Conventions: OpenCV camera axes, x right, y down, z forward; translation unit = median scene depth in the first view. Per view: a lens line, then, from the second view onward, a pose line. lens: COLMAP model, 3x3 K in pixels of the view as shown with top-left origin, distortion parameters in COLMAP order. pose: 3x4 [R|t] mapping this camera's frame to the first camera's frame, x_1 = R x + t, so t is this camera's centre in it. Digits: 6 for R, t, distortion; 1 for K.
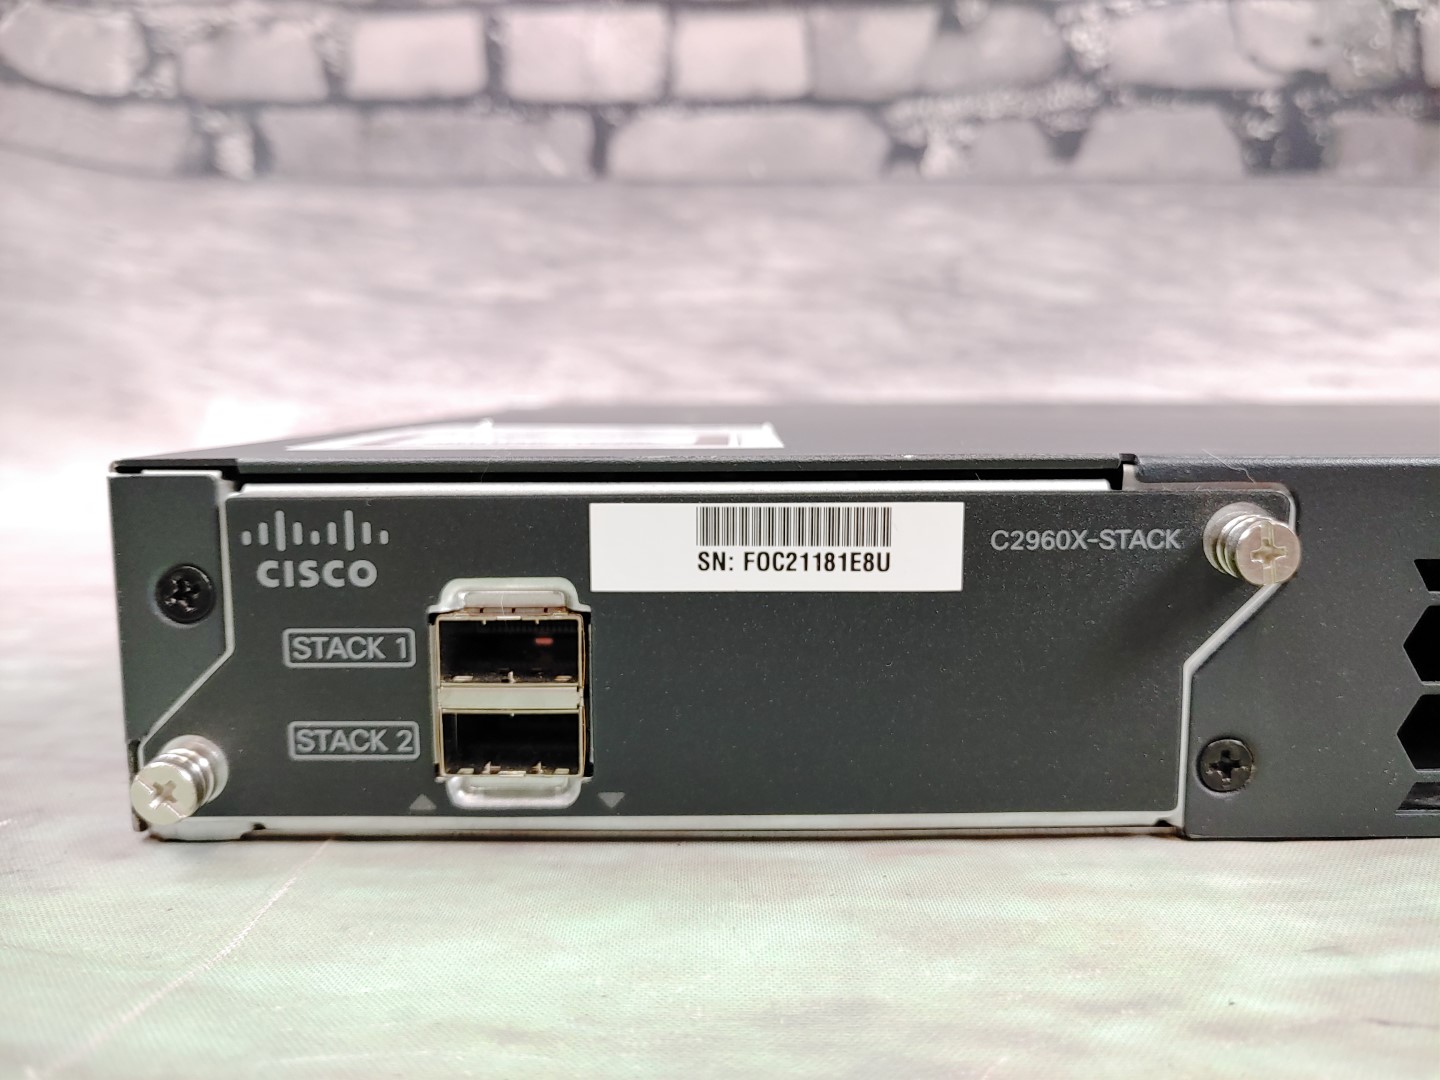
lens RADIAL K [[1076.4, 0, 710.1], [0, 1076.4, 561.2], [0, 0, 1]] dist [-0.007248, -0.005093]
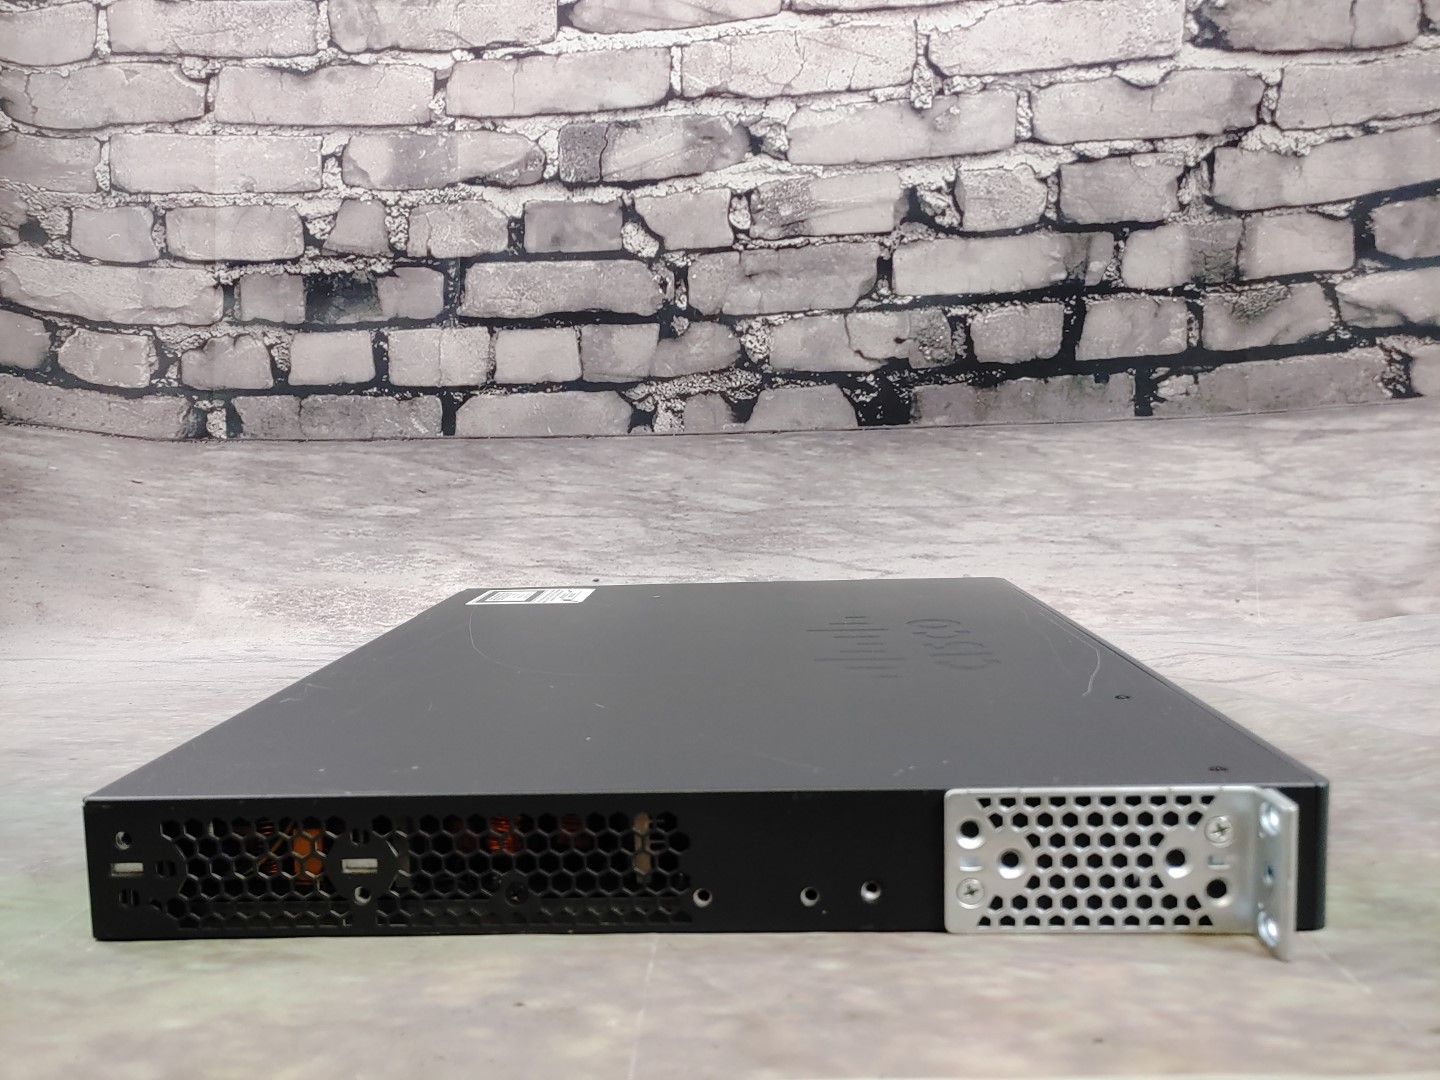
lens RADIAL K [[1076.4, 0, 727.8], [0, 1076.4, 536.9], [0, 0, 1]] dist [-0.007248, -0.005093]
pose [[0.998985, -0.024335, -0.037902, 0.358468], [0.022997, 0.999110, -0.035361, -0.148147], [0.038729, 0.034453, 0.998656, -0.535466]]
